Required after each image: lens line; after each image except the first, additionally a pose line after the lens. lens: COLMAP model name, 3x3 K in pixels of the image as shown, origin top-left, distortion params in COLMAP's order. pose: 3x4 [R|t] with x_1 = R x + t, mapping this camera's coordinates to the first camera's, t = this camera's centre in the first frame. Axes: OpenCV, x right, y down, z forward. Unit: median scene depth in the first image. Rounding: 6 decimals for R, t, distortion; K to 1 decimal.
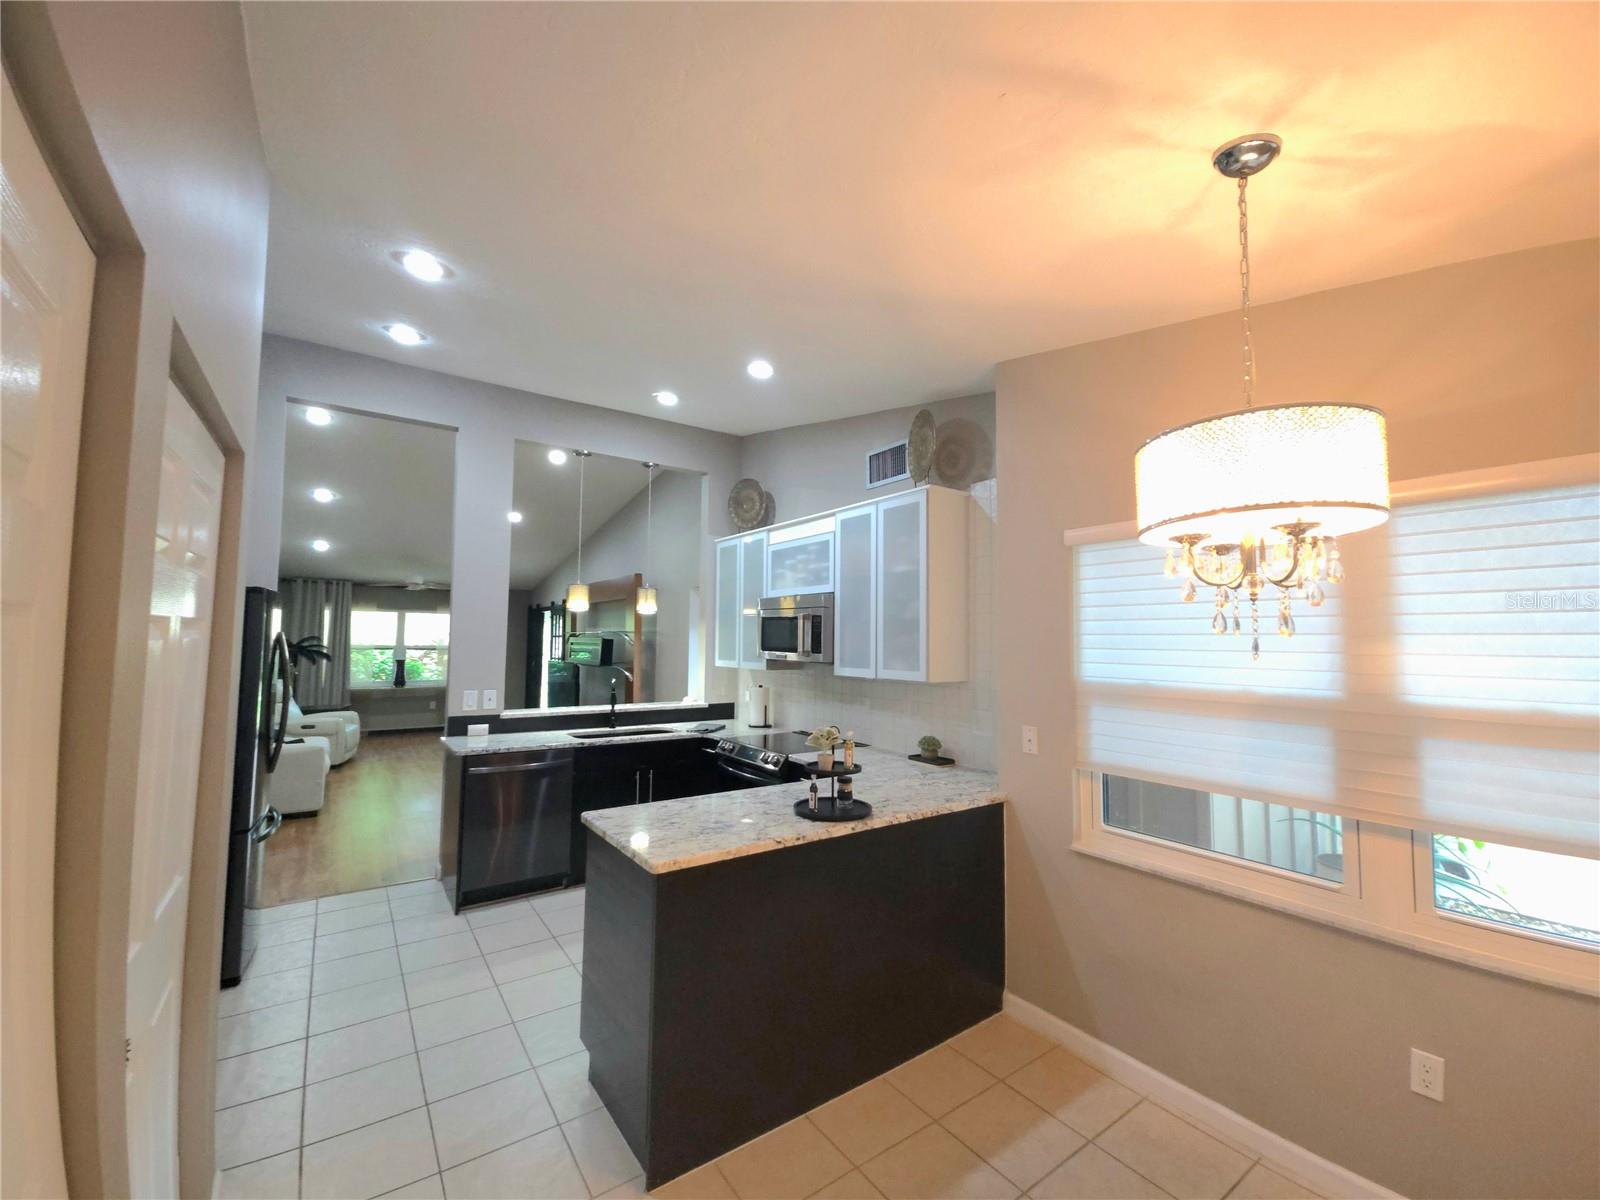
lens RADIAL K [[648.8, 0, 795.9], [0, 648.8, 600.0], [0, 0, 1]] dist [-0.000467, -0.000255]
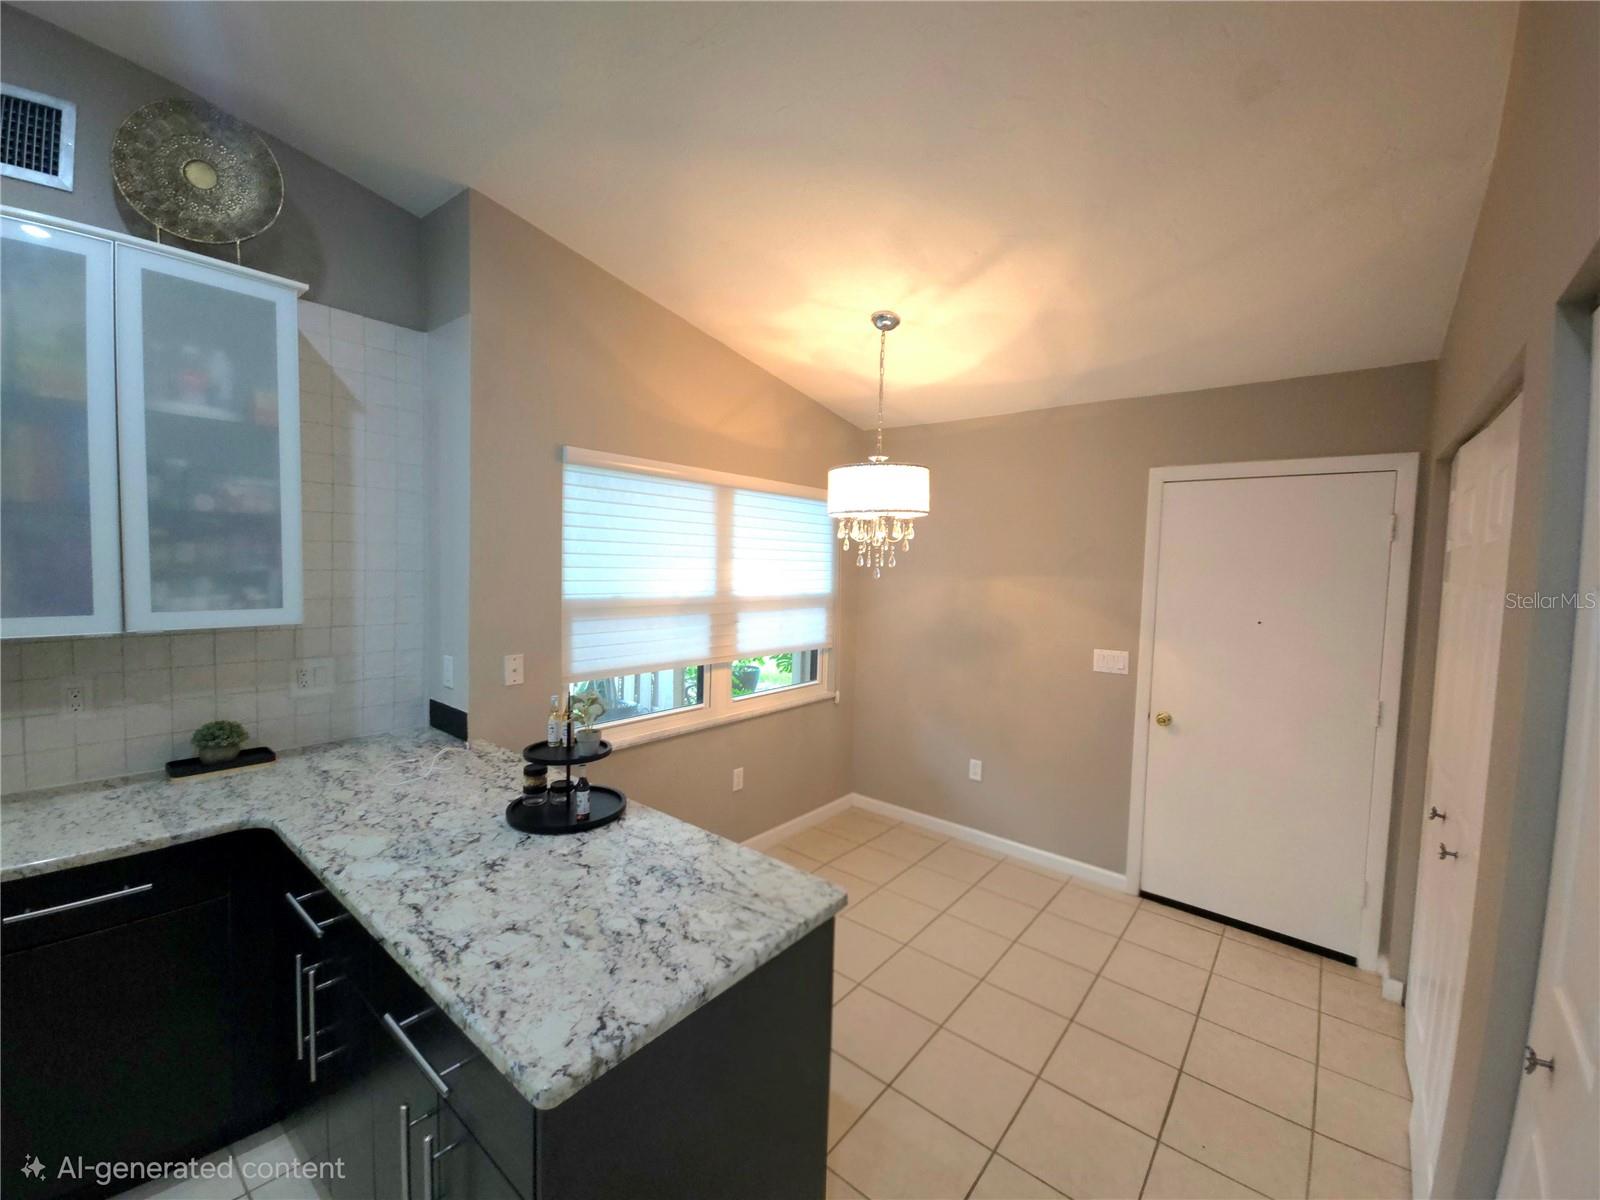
lens RADIAL K [[648.8, 0, 796.0], [0, 648.8, 598.8], [0, 0, 1]] dist [-0.000467, -0.000255]
pose [[-0.261675, -0.071444, 0.962508, -0.664236], [-0.087337, 0.994918, 0.050106, 0.044246], [-0.961197, -0.070951, -0.266584, 0.973651]]
